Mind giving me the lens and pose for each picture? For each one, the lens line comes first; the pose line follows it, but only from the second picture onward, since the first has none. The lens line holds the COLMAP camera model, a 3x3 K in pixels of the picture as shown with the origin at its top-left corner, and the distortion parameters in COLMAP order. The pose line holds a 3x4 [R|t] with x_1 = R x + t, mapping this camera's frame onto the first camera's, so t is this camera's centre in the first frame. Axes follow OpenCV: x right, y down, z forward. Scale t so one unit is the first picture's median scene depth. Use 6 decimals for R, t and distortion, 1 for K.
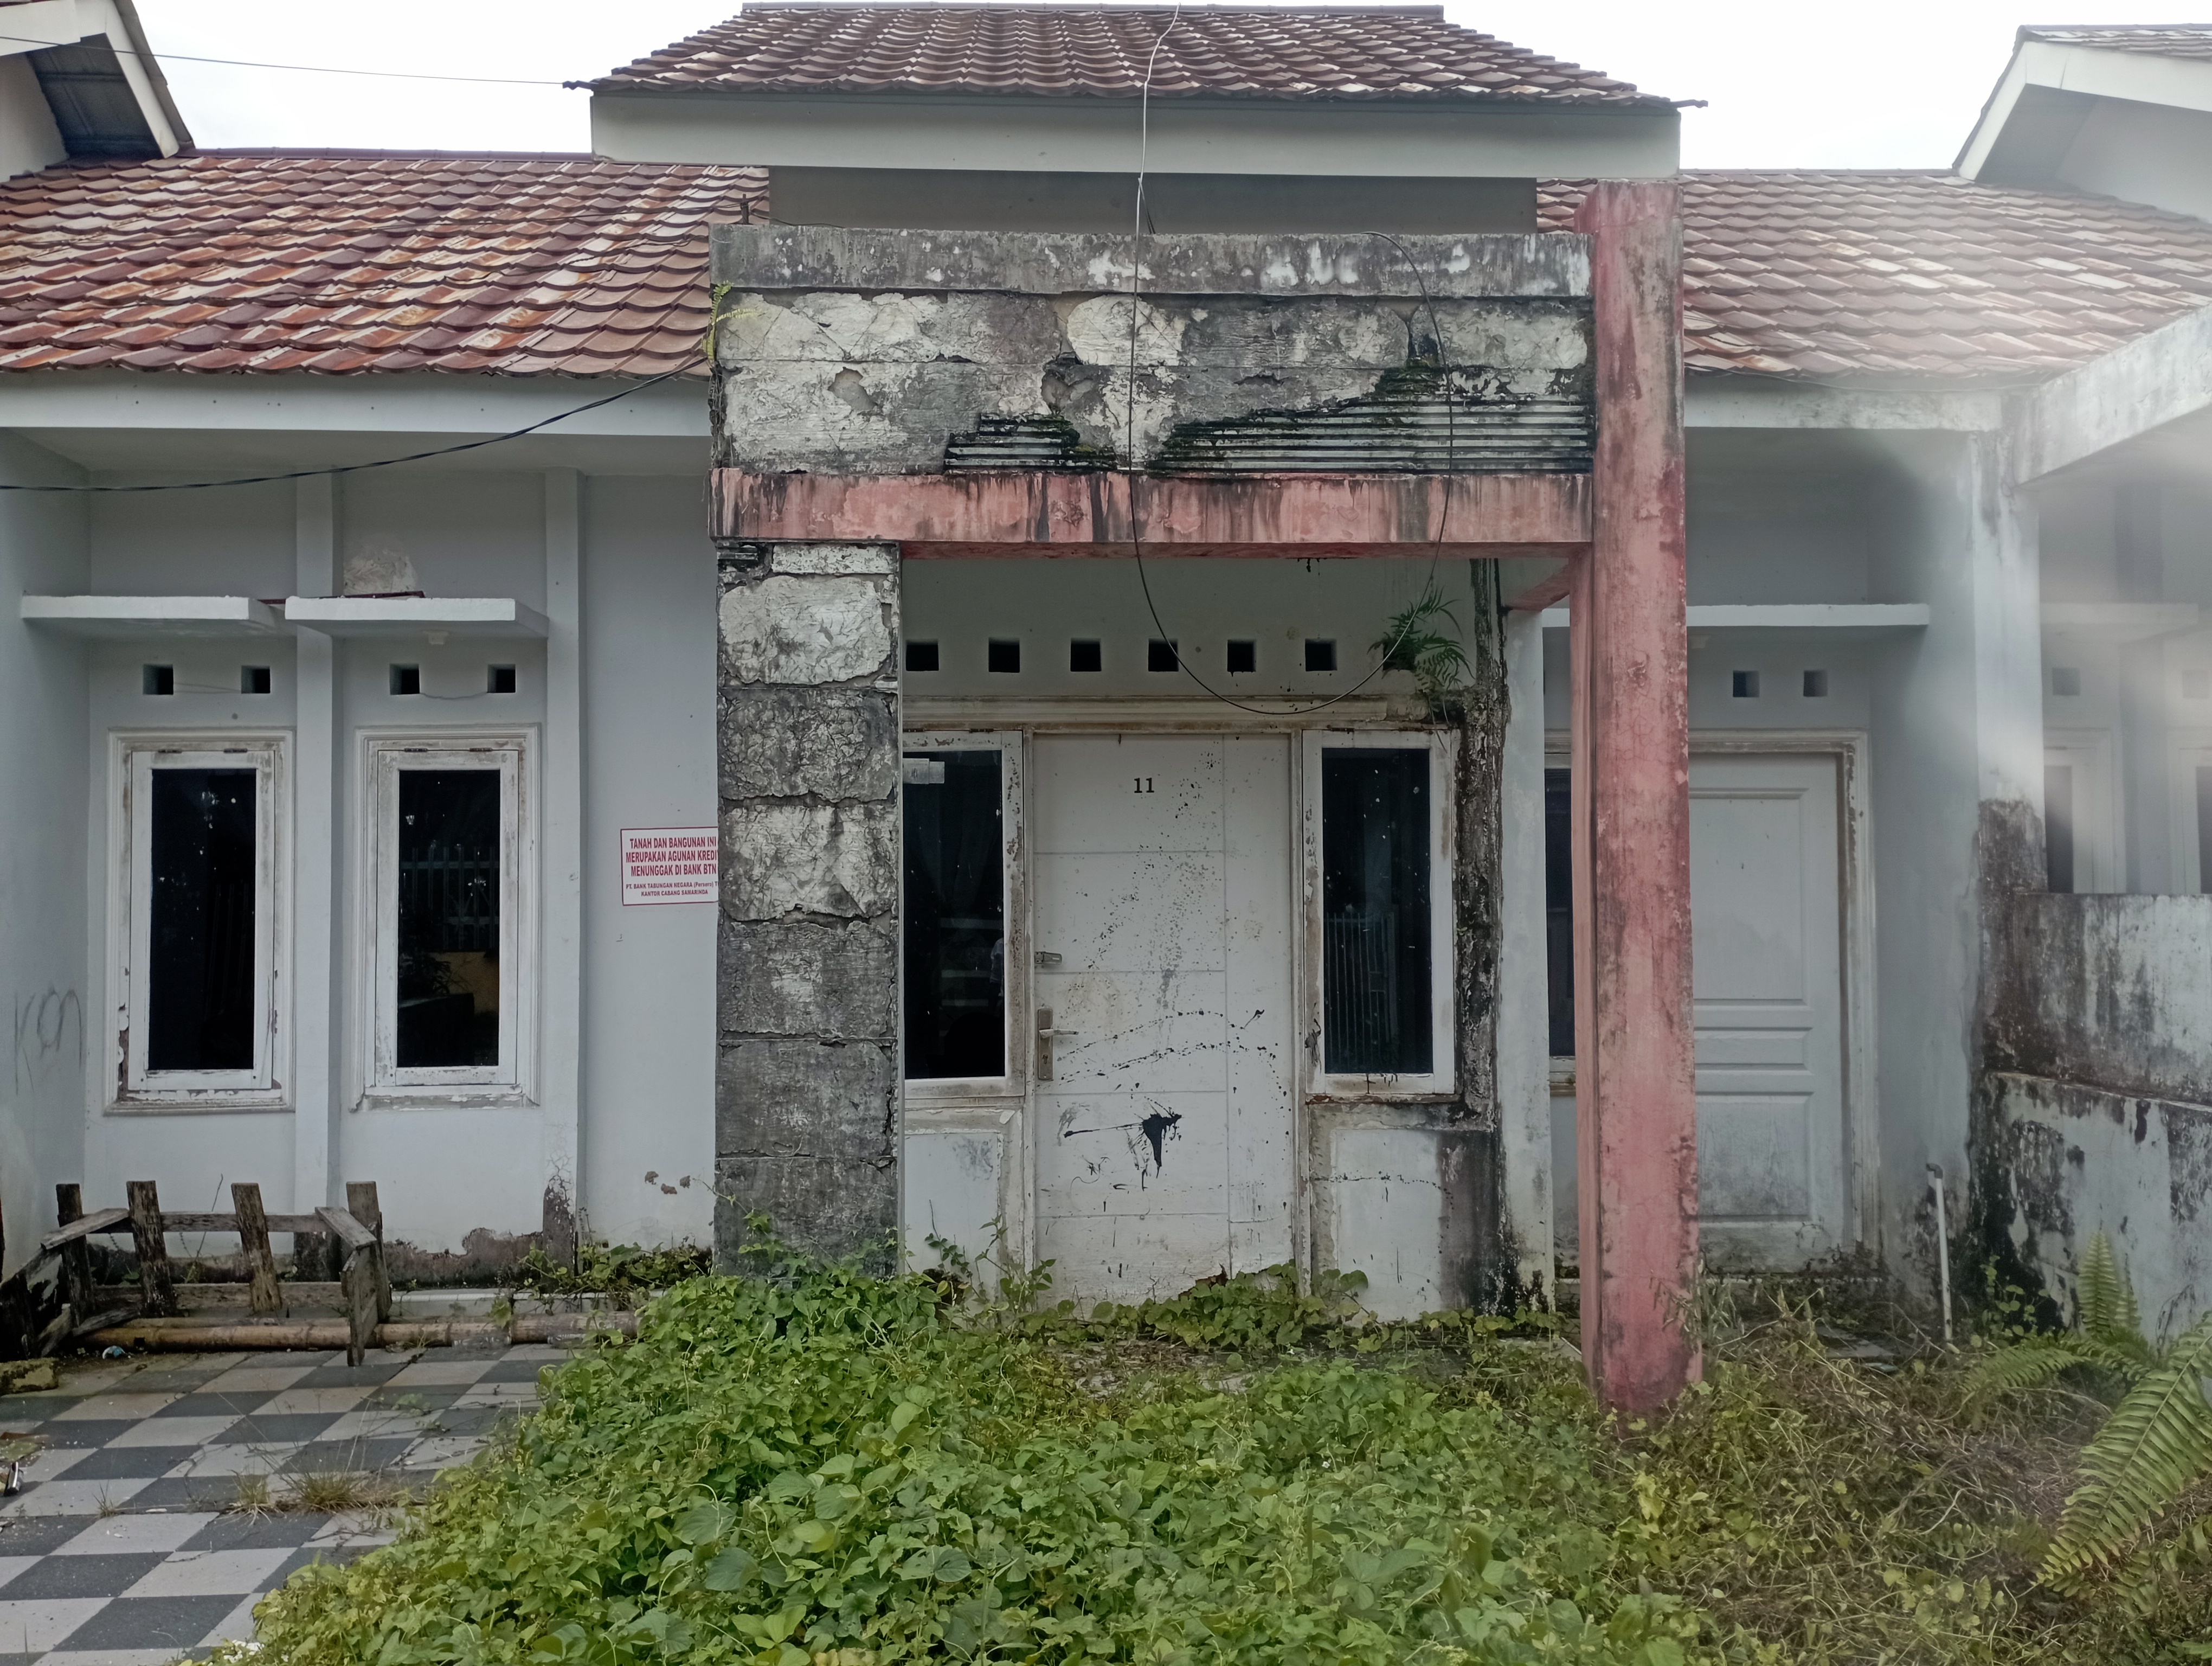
lens RADIAL K [[1735.3, 0, 1030.2], [0, 1735.3, 823.7], [0, 0, 1]] dist [0.084062, -0.115030]
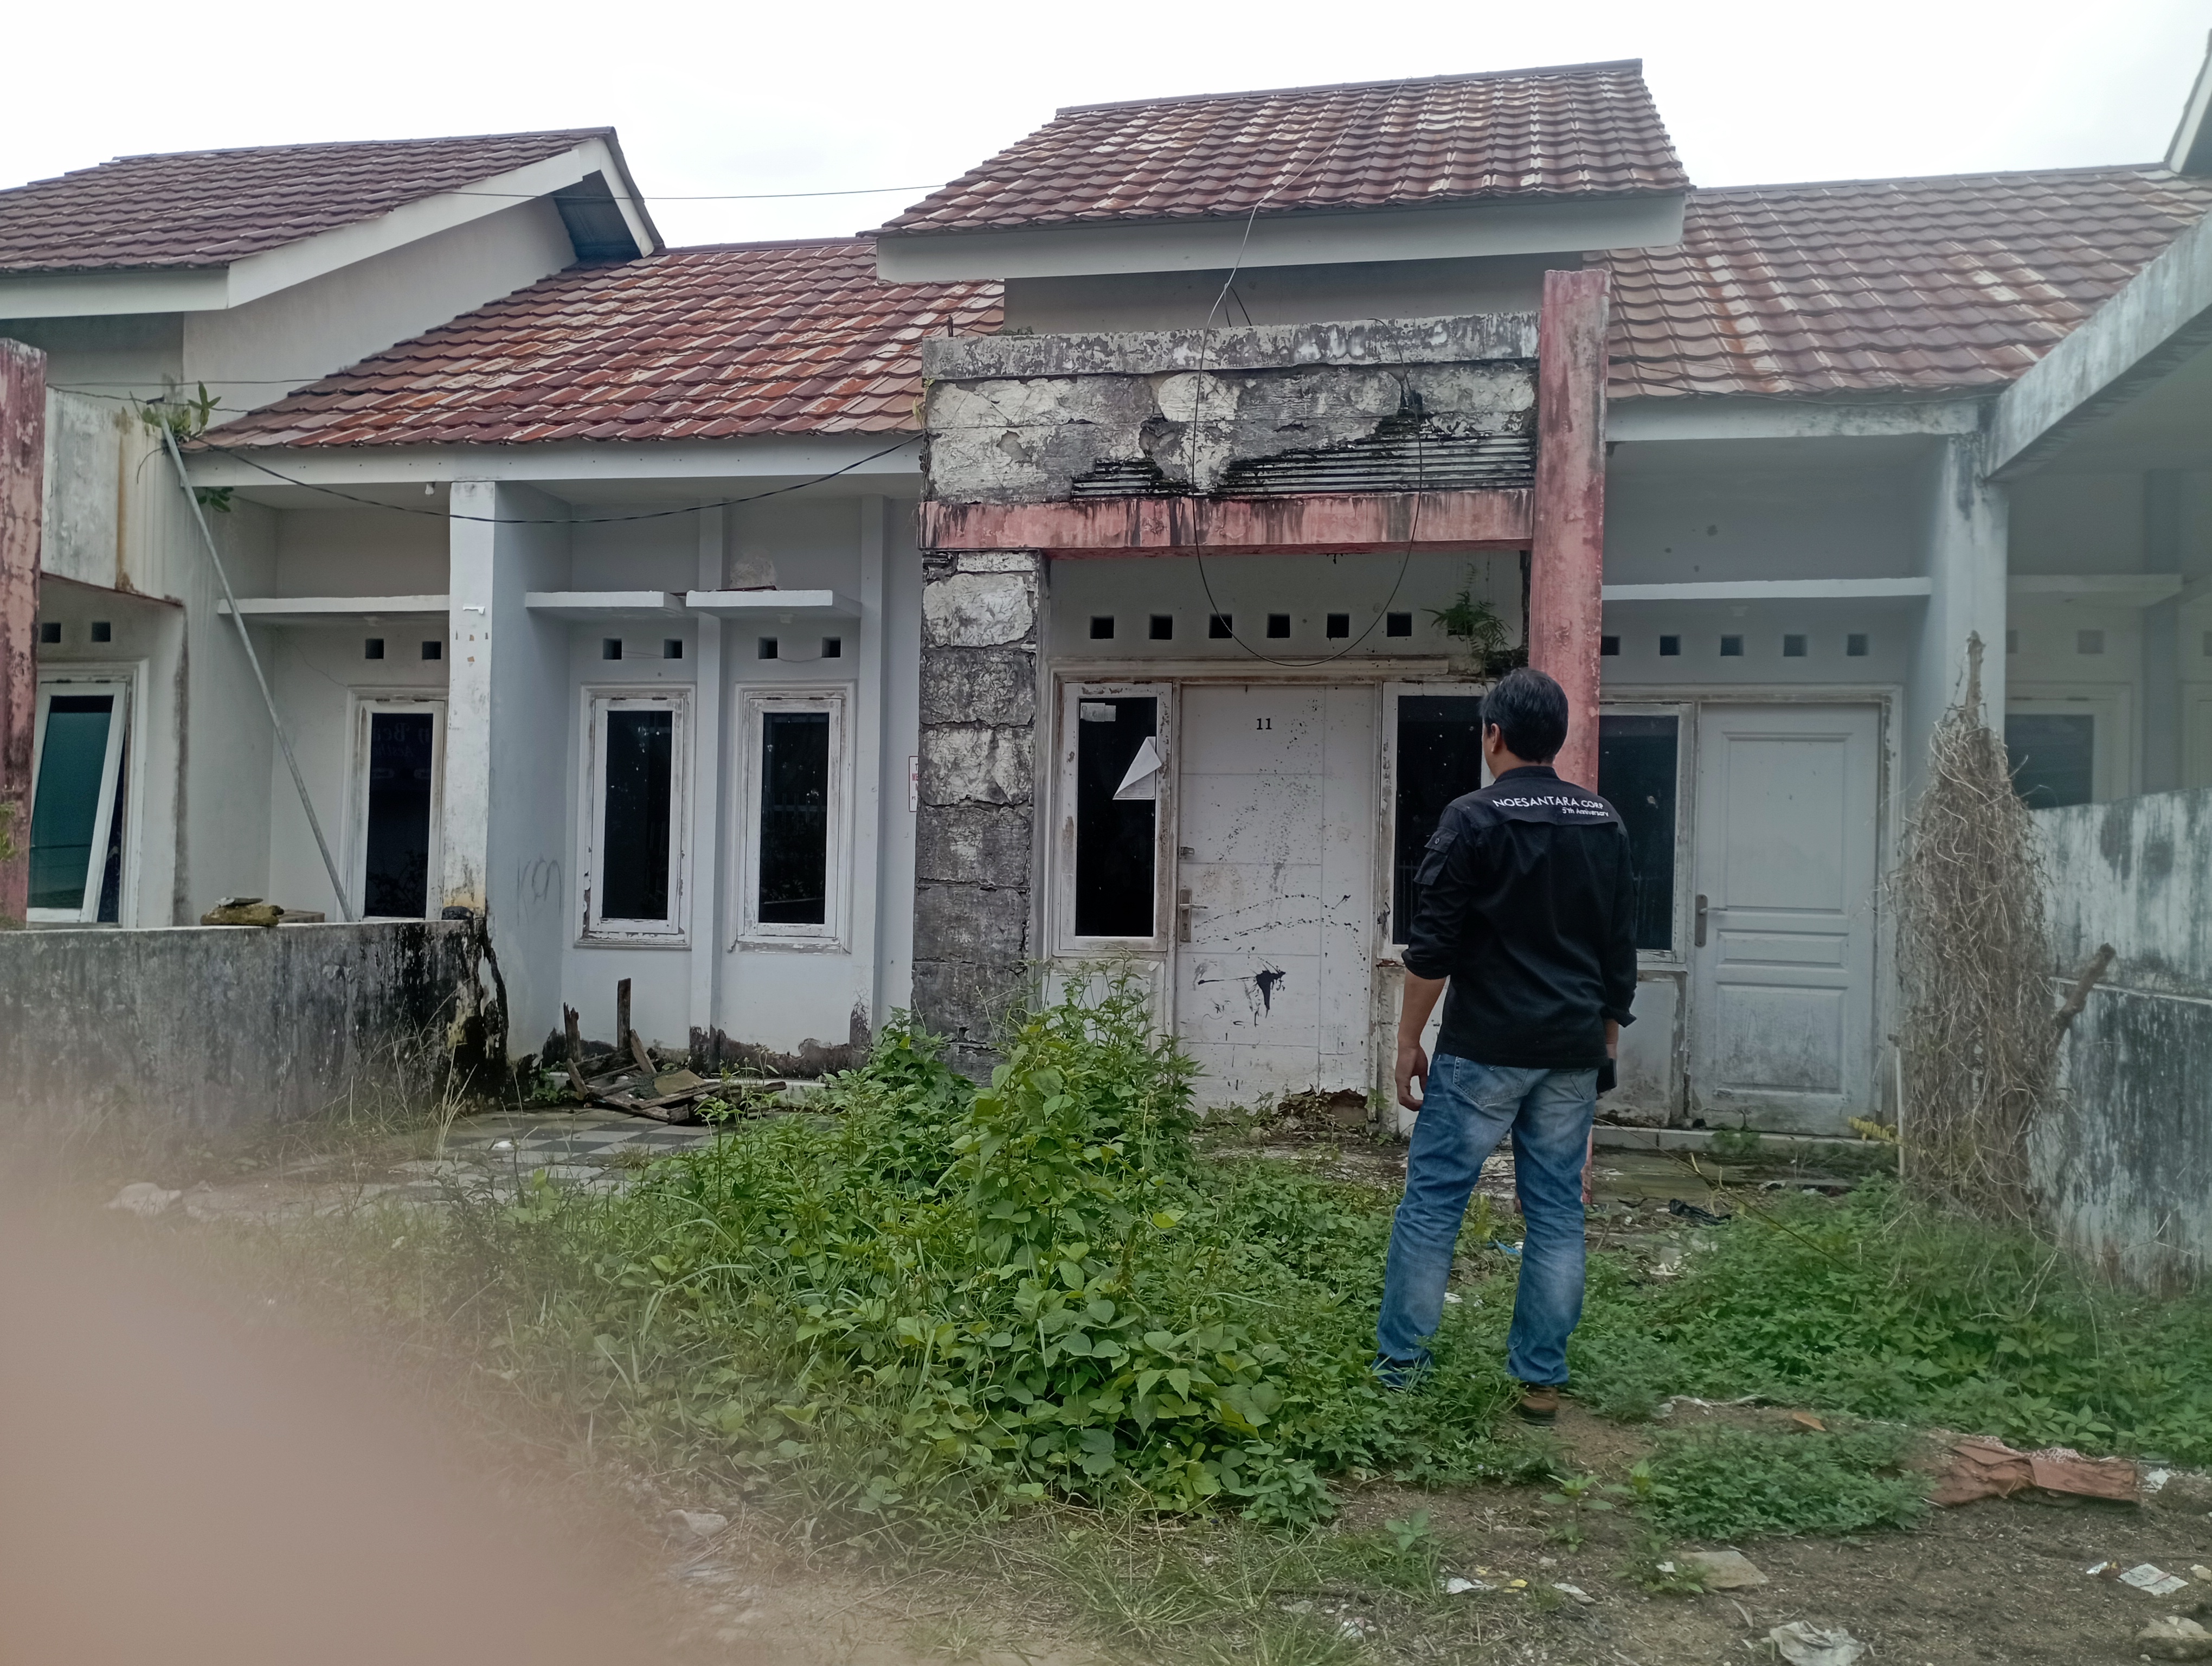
lens RADIAL K [[1735.3, 0, 1030.2], [0, 1735.3, 823.7], [0, 0, 1]] dist [0.084062, -0.115030]
pose [[0.963964, 0.022481, -0.265081, 0.307959], [-0.019229, 0.999705, 0.014858, 0.047325], [0.265336, -0.009225, 0.964112, -0.412230]]
